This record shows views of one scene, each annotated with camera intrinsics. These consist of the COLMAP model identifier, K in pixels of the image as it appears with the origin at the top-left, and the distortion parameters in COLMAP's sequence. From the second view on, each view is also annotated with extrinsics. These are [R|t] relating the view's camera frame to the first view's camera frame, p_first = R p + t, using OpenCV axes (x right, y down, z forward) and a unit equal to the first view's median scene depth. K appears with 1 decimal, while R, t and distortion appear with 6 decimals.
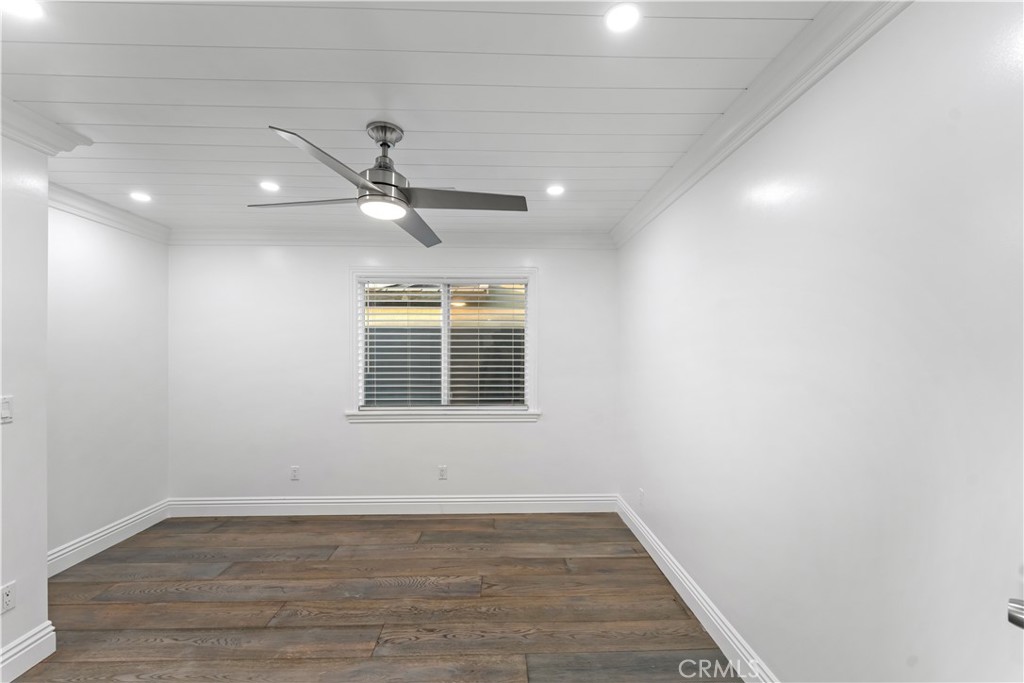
lens RADIAL K [[412.4, 0, 505.8], [0, 412.4, 350.0], [0, 0, 1]] dist [0.002404, -0.000812]
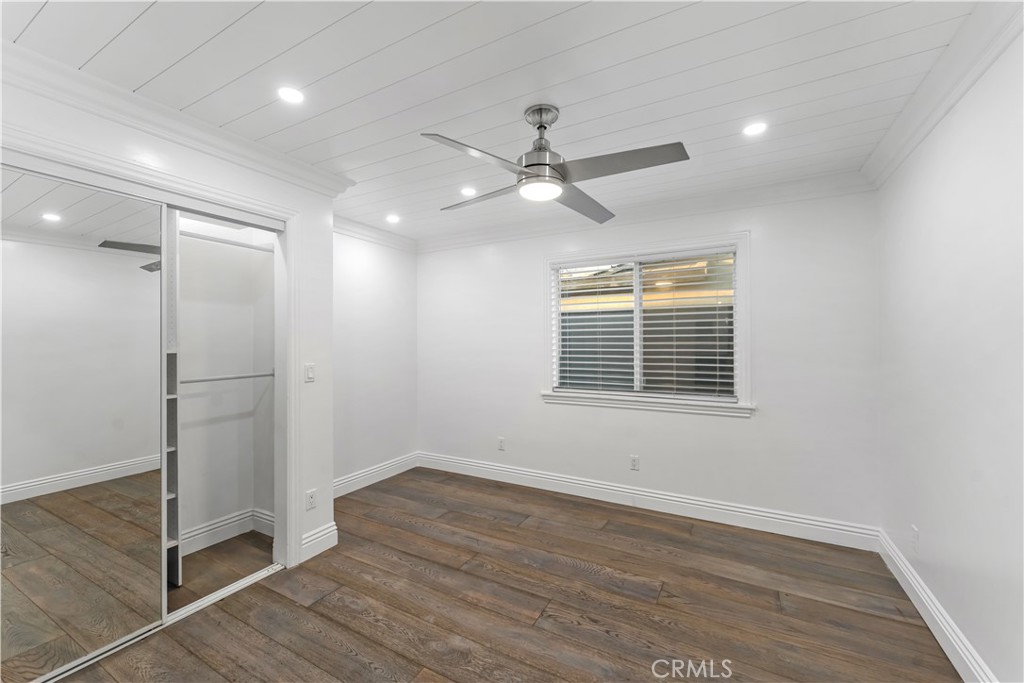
lens RADIAL K [[412.4, 0, 512.6], [0, 412.4, 337.6], [0, 0, 1]] dist [0.002404, -0.000812]
pose [[0.858578, -0.009845, -0.512588, 0.119854], [0.006131, 0.999941, -0.008937, 0.024606], [0.512645, 0.004531, 0.858588, 0.062714]]
